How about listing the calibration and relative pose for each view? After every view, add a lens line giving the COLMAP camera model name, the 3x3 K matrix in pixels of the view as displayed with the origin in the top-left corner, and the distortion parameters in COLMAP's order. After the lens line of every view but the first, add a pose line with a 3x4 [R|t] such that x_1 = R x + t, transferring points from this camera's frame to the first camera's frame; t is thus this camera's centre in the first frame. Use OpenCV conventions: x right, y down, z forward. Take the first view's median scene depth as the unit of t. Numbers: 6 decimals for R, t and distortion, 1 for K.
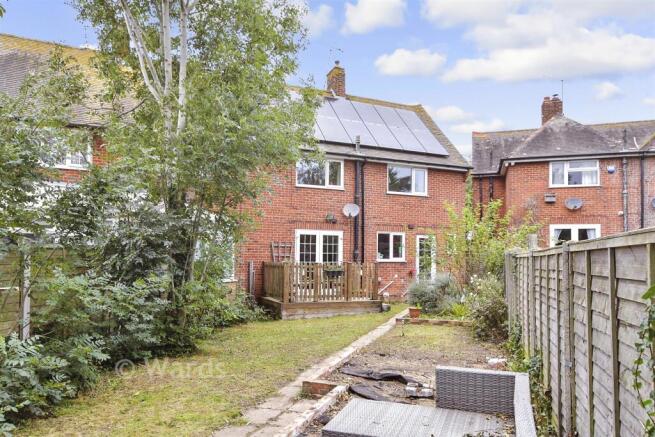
lens RADIAL K [[458.1, 0, 328.5], [0, 458.1, 222.5], [0, 0, 1]] dist [-0.004542, -0.000034]
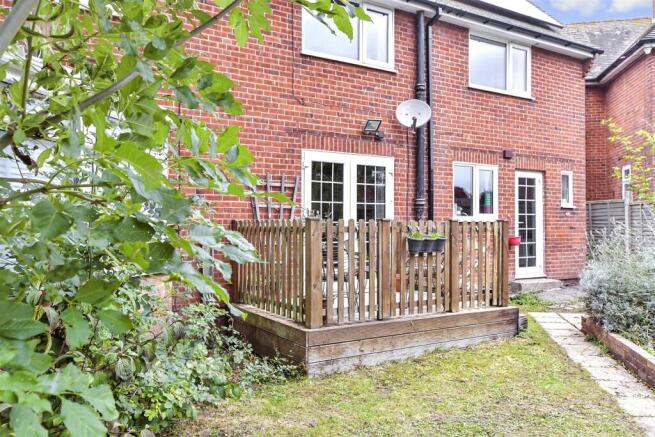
lens RADIAL K [[544.3, 0, 325.6], [0, 544.3, 216.1], [0, 0, 1]] dist [0.069188, 0.002903]
pose [[0.995281, -0.003992, 0.096952, -0.098302], [-0.001992, 0.998103, 0.061542, 0.046285], [-0.097014, -0.061445, 0.993385, 0.444604]]
